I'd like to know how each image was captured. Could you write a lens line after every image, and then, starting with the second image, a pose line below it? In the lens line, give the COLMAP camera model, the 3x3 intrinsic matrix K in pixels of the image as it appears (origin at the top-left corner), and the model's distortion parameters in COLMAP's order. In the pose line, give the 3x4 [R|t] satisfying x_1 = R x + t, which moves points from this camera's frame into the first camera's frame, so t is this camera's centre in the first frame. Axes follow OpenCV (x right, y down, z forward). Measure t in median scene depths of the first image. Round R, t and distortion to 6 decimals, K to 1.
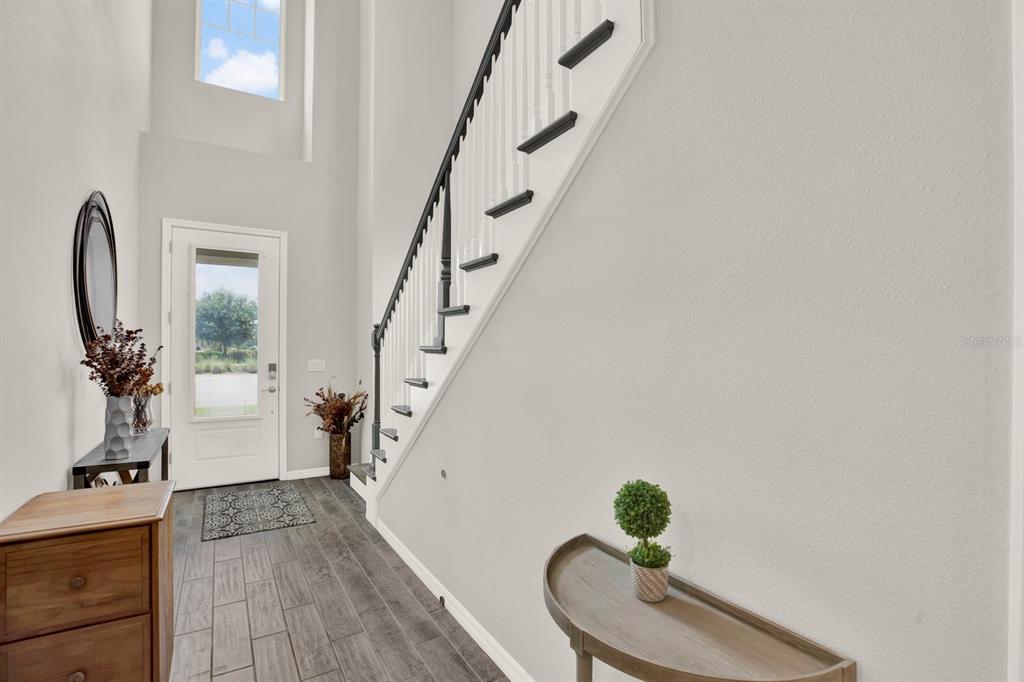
lens RADIAL K [[492.4, 0, 510.9], [0, 492.4, 344.0], [0, 0, 1]] dist [-0.000383, -0.000537]
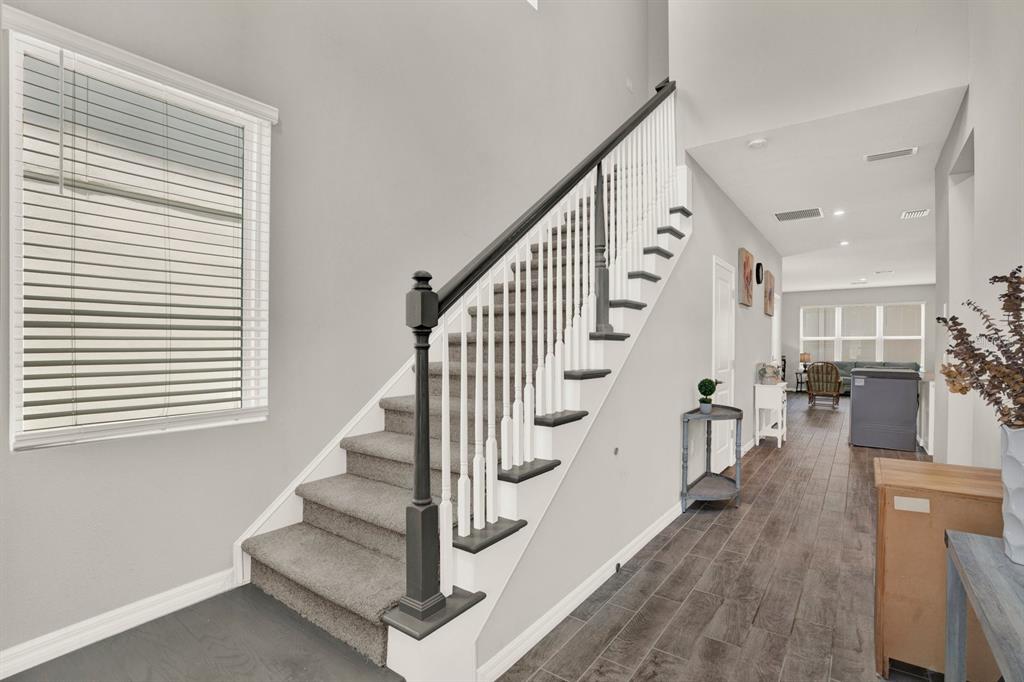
lens RADIAL K [[492.4, 0, 509.1], [0, 492.4, 349.1], [0, 0, 1]] dist [-0.000383, -0.000537]
pose [[-0.394989, -0.001016, 0.918685, -1.052434], [-0.006559, 0.999977, -0.001714, 0.039960], [-0.918662, -0.006703, -0.394987, 1.663973]]
